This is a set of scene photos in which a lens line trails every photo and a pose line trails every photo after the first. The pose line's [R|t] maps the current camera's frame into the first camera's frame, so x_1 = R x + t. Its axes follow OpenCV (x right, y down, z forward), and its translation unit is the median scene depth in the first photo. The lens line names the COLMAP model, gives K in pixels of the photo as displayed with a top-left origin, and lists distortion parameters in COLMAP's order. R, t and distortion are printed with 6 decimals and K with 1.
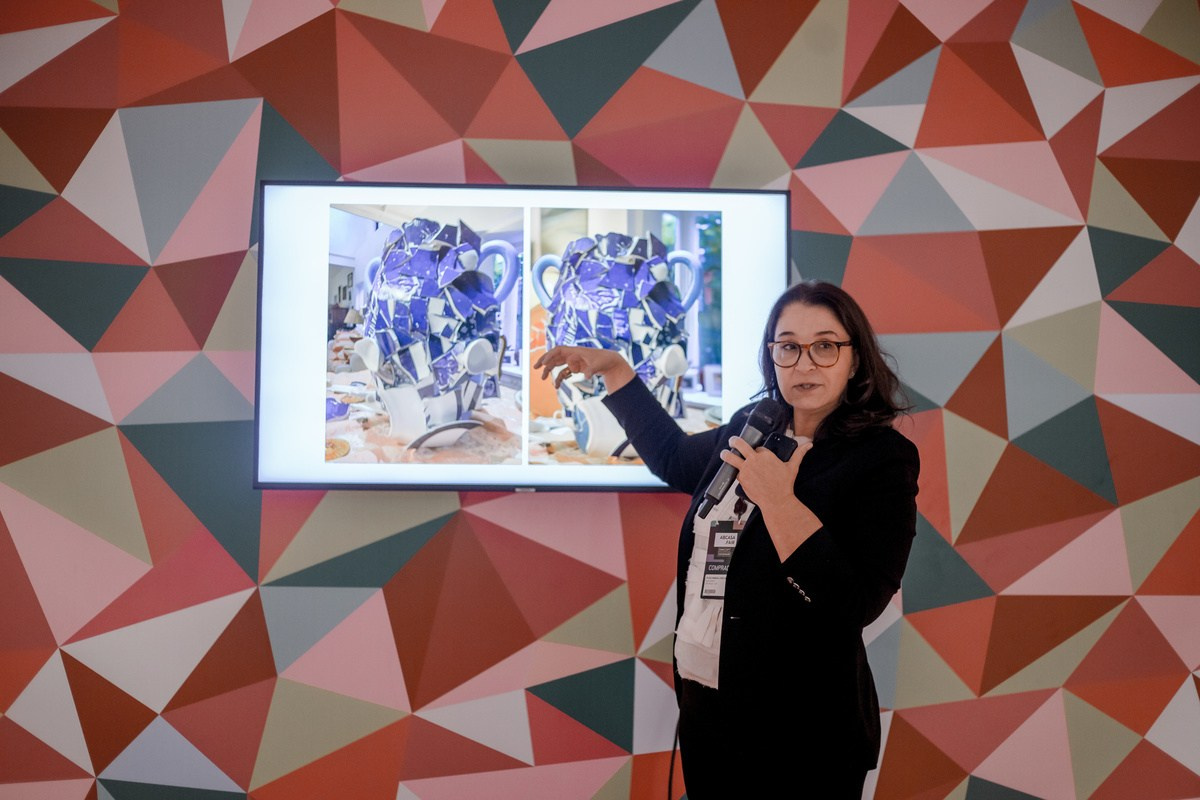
lens RADIAL K [[1795.0, 0, 606.3], [0, 1795.0, 390.7], [0, 0, 1]] dist [-0.103882, 0.000000]
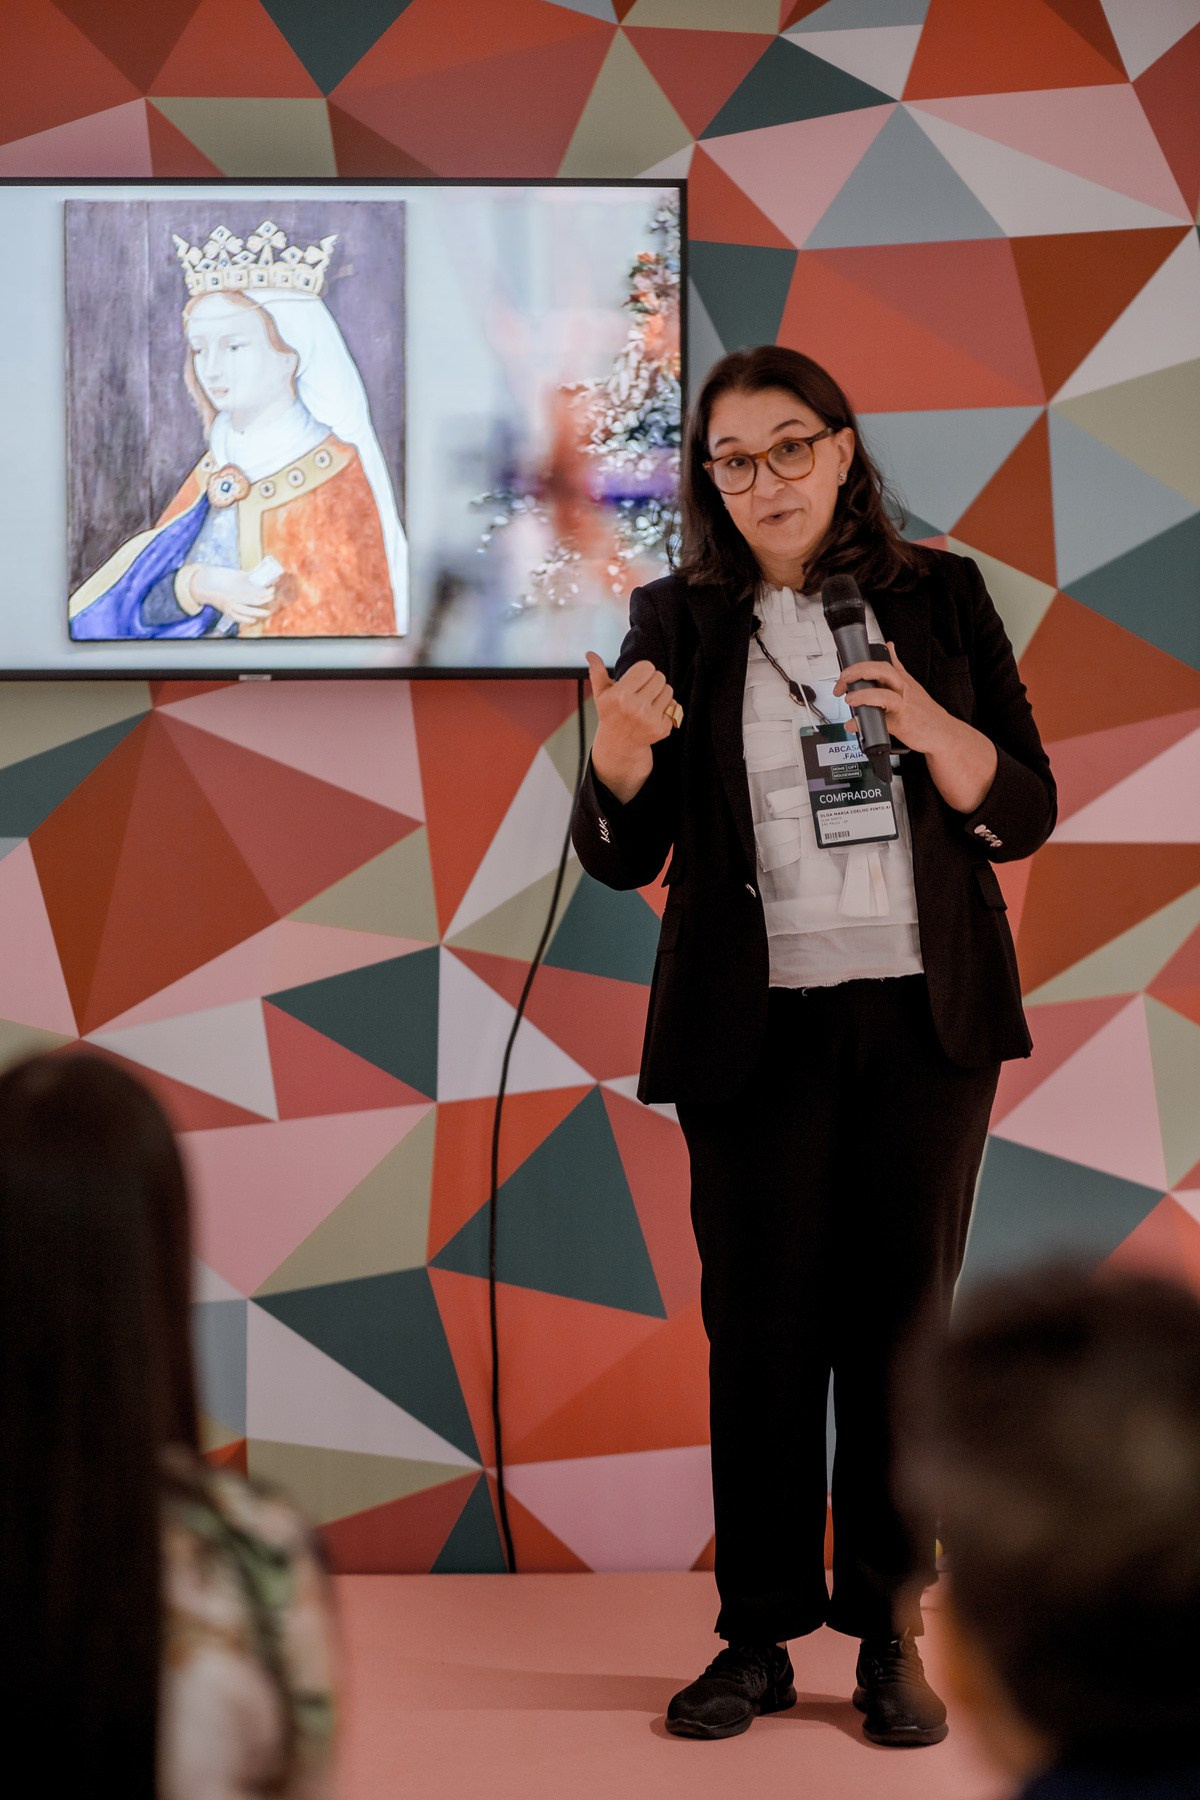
lens RADIAL K [[4468.8, 0, 645.6], [0, 4468.8, 858.7], [0, 0, 1]] dist [-0.088366, 0.000000]
pose [[0.999931, -0.008231, -0.008333, 0.098997], [0.009080, 0.994158, 0.107550, -0.045677], [0.007399, -0.107618, 0.994165, -0.522625]]
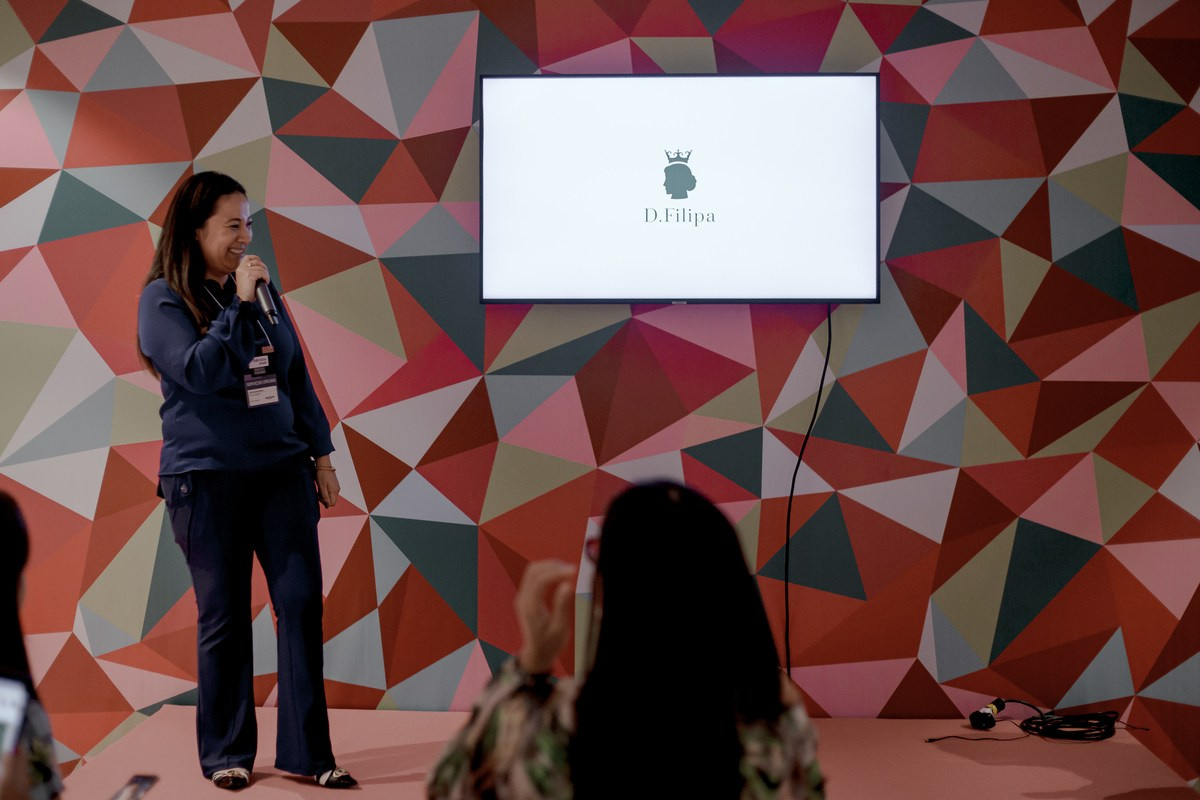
lens RADIAL K [[1795.0, 0, 610.3], [0, 1795.0, 365.7], [0, 0, 1]] dist [-0.103882, 0.000000]
pose [[0.992977, -0.003363, -0.118260, 0.060511], [0.014378, 0.995617, 0.092414, -0.021797], [0.117430, -0.093465, 0.988673, -0.328847]]
